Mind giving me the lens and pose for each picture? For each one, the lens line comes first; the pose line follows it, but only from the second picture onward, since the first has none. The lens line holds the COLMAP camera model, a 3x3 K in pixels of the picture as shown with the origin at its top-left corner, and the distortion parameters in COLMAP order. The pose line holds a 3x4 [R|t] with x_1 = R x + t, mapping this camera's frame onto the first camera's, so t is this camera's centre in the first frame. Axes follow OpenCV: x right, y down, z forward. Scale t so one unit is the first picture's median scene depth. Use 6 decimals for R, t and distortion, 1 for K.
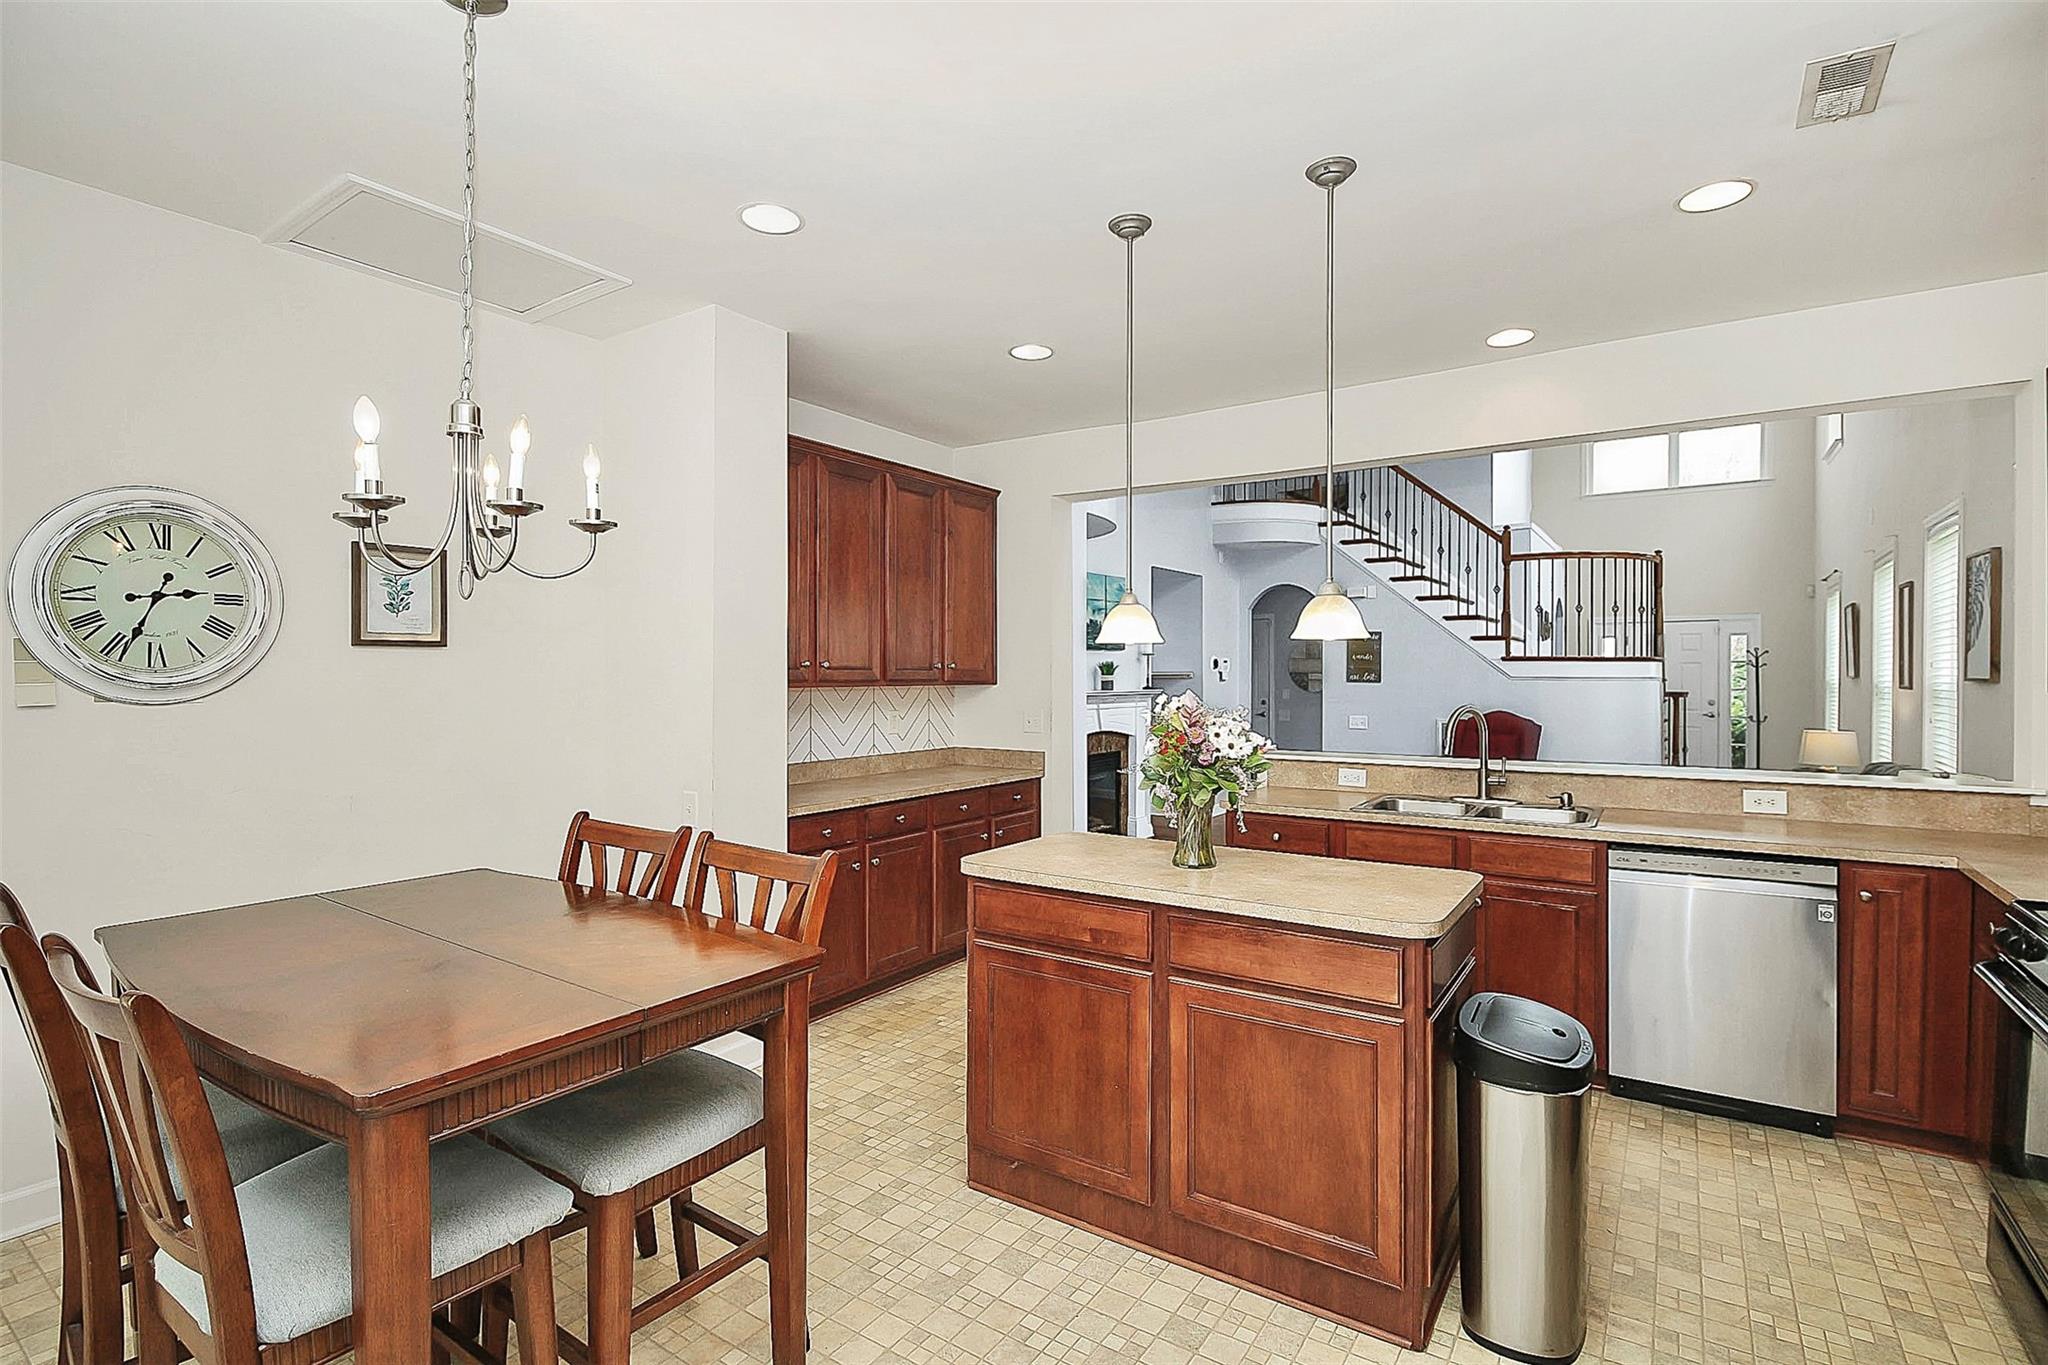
lens RADIAL K [[974.8, 0, 1016.0], [0, 974.8, 676.2], [0, 0, 1]] dist [-0.000541, -0.012117]
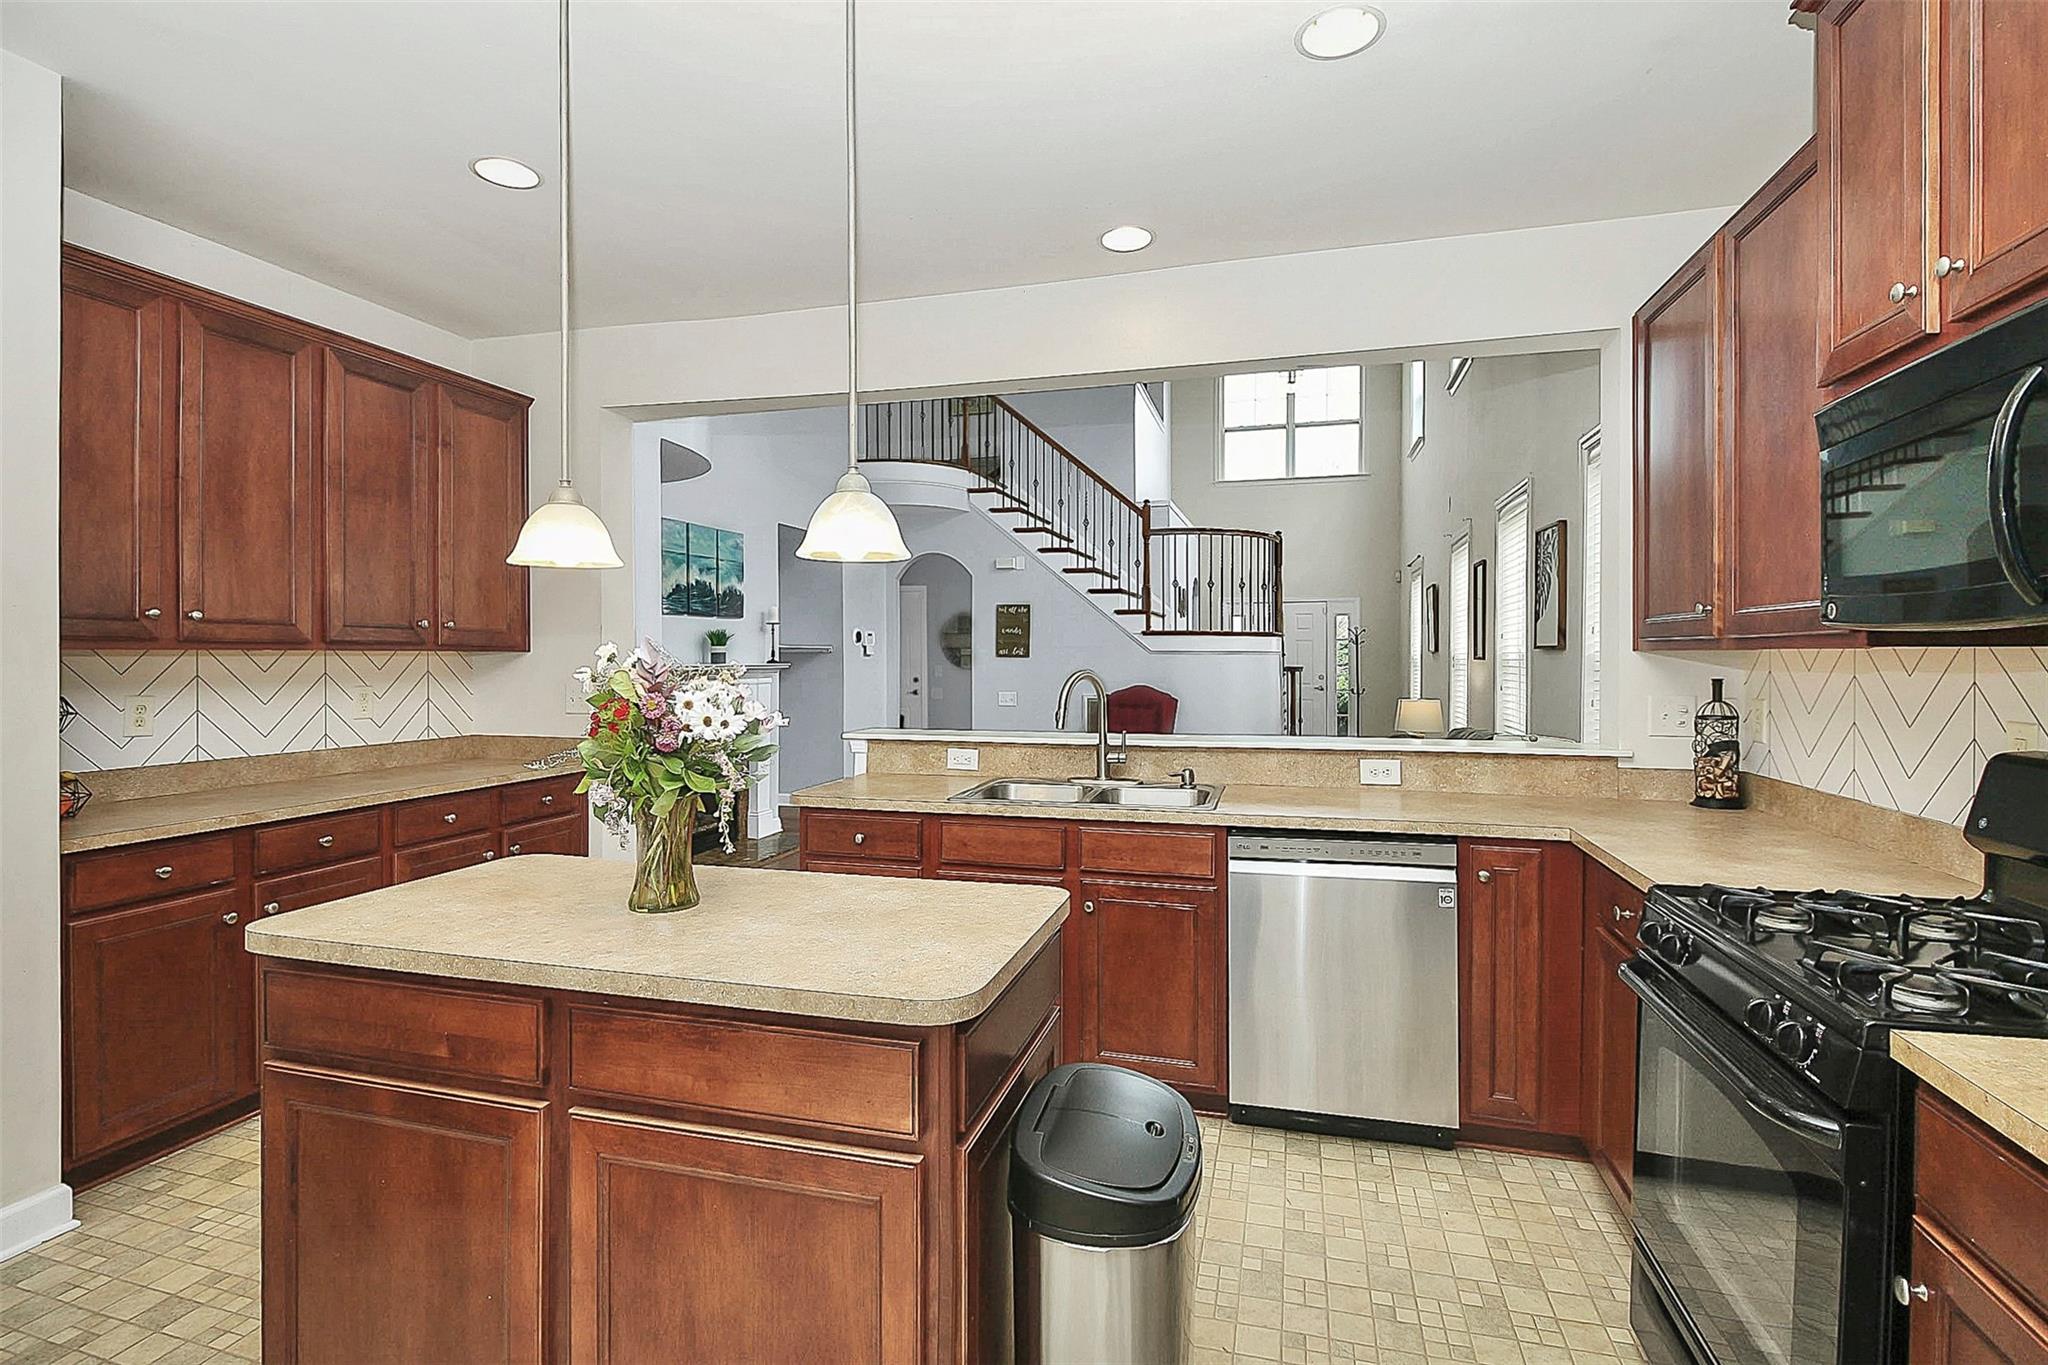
lens RADIAL K [[969.7, 0, 1019.8], [0, 969.7, 667.6], [0, 0, 1]] dist [0.002067, -0.012958]
pose [[0.948000, -0.003332, 0.318254, 0.168114], [0.000740, 0.999966, 0.008264, 0.024475], [-0.318271, -0.007598, 0.947969, 0.257776]]
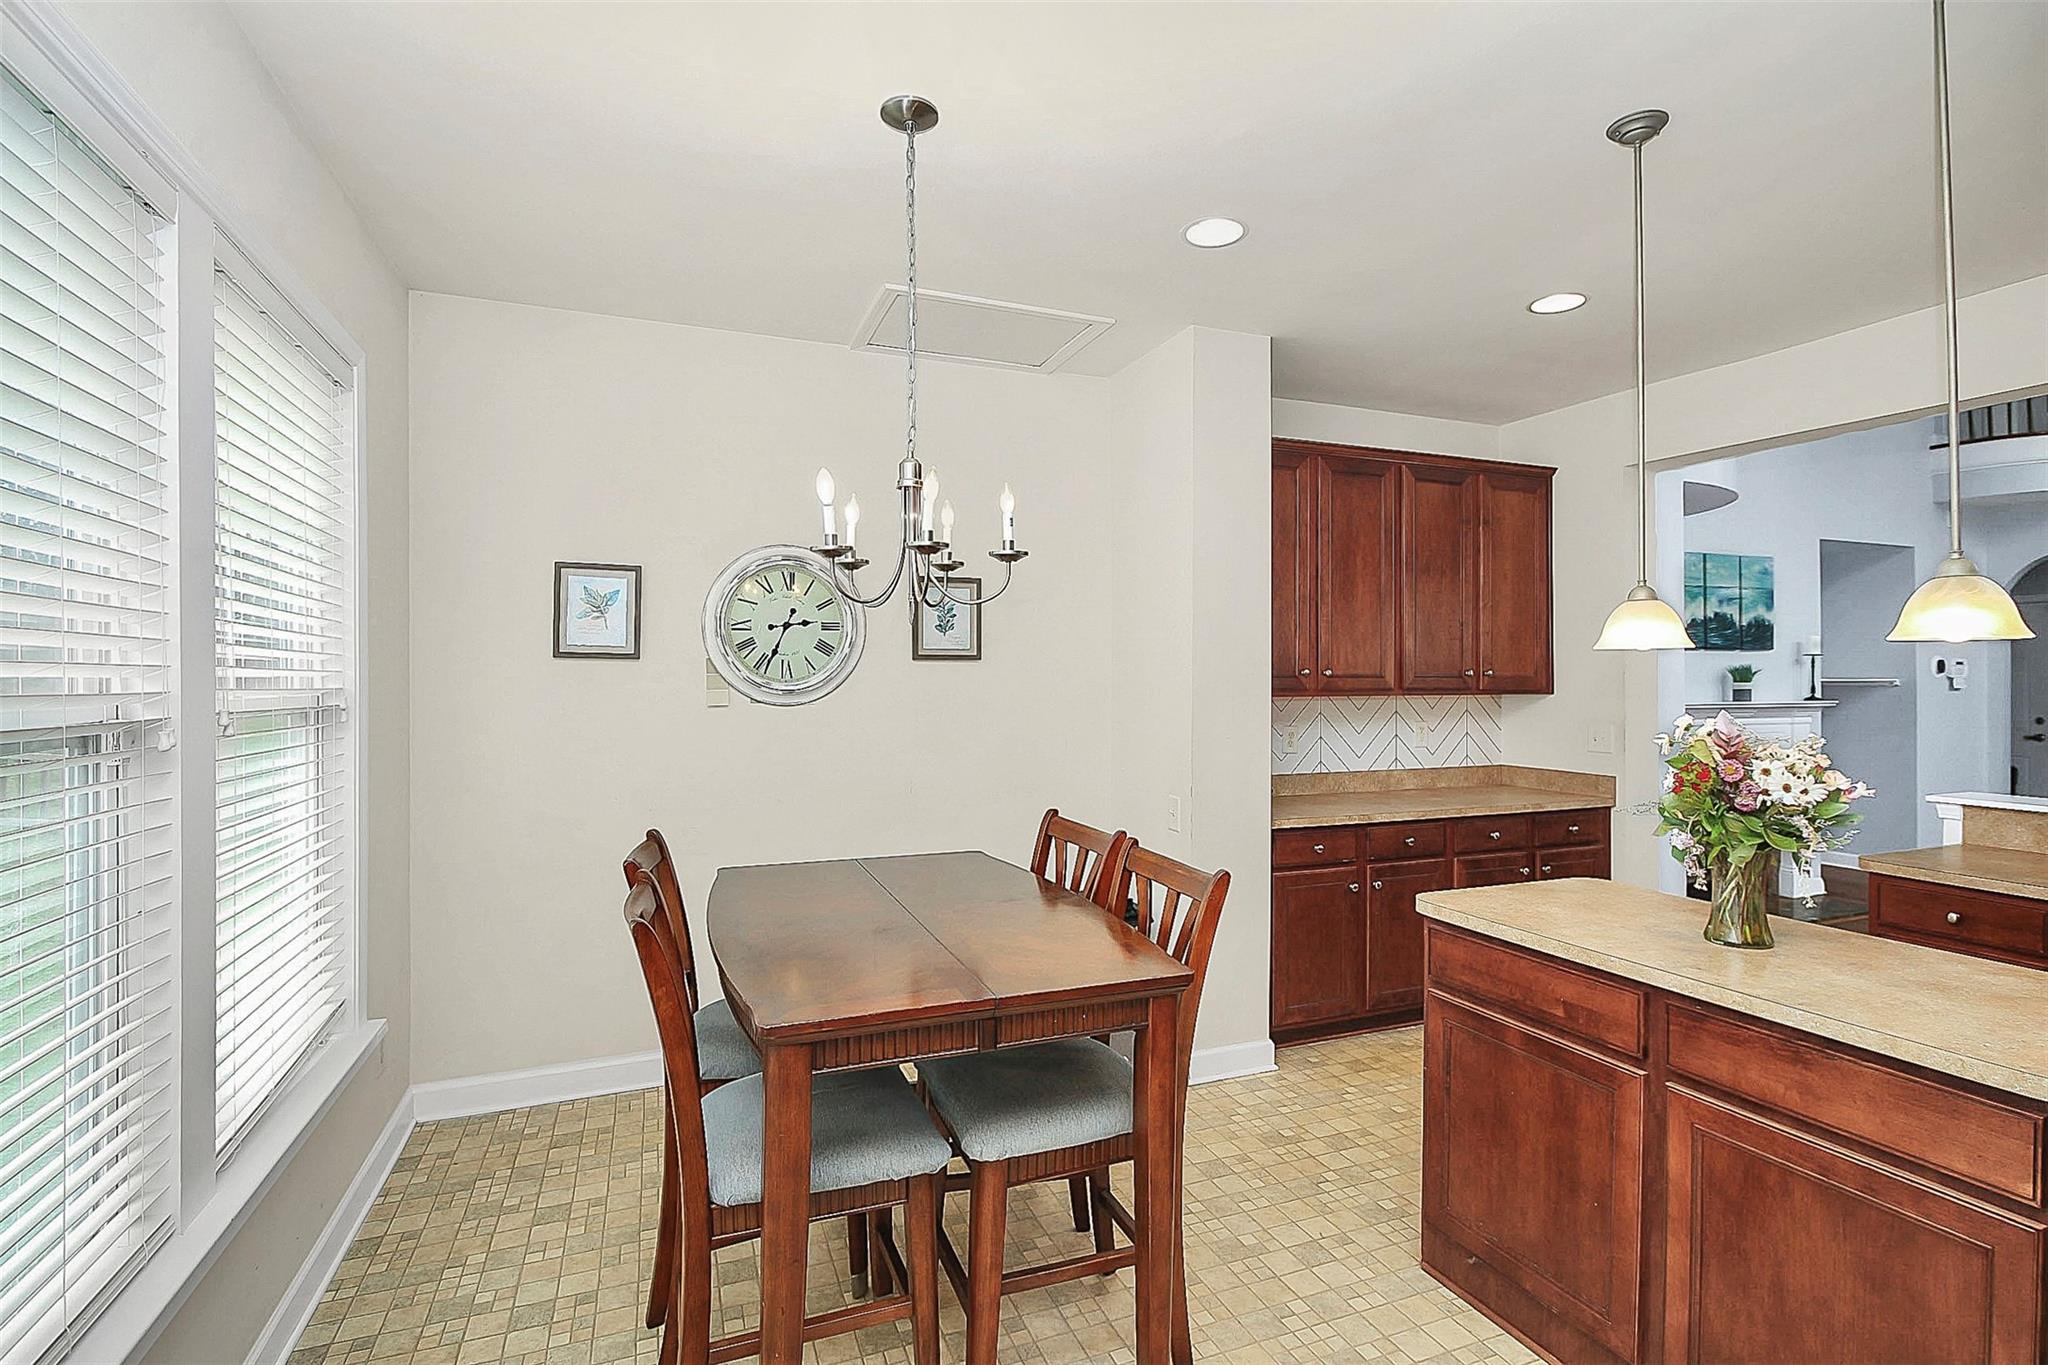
lens RADIAL K [[969.7, 0, 1019.8], [0, 969.7, 667.6], [0, 0, 1]] dist [0.002067, -0.012958]
pose [[0.824996, -0.004334, -0.565122, 0.122775], [-0.001804, 0.999945, -0.010303, -0.008660], [0.565135, 0.009520, 0.824943, 0.054139]]
